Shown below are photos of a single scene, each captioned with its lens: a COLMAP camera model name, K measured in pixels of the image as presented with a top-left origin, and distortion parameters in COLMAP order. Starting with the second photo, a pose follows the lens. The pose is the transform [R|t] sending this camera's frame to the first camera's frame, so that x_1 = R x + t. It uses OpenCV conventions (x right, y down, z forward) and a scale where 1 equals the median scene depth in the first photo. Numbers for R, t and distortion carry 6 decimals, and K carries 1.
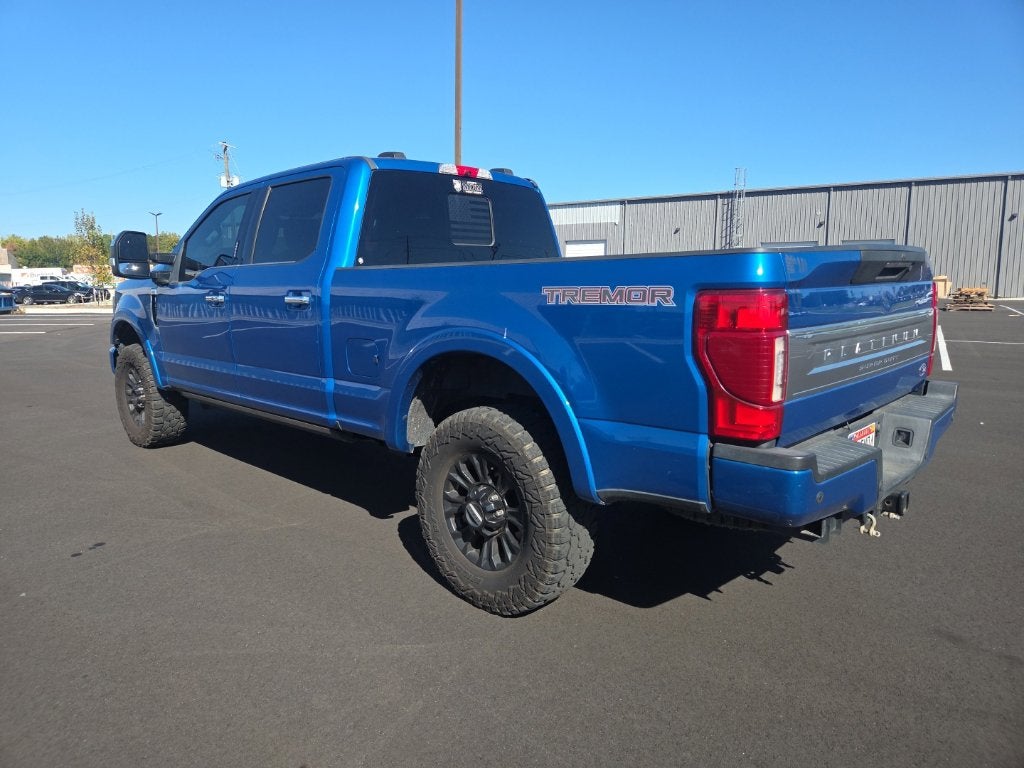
lens RADIAL K [[689.2, 0, 513.7], [0, 689.2, 380.8], [0, 0, 1]] dist [0.064724, -0.052876]
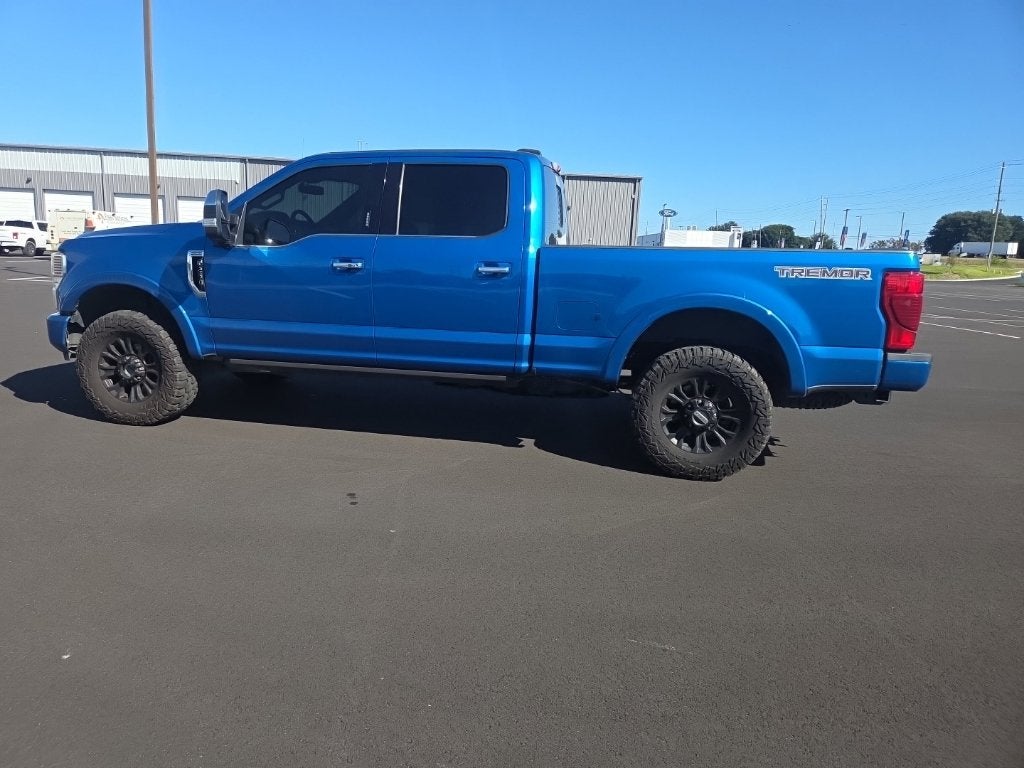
lens RADIAL K [[689.2, 0, 503.5], [0, 689.2, 384.6], [0, 0, 1]] dist [0.064724, -0.052876]
pose [[0.830093, -0.070589, 0.553139, -1.293234], [0.040870, 0.996989, 0.065897, 0.005566], [-0.556125, -0.032095, 0.830479, -0.008652]]
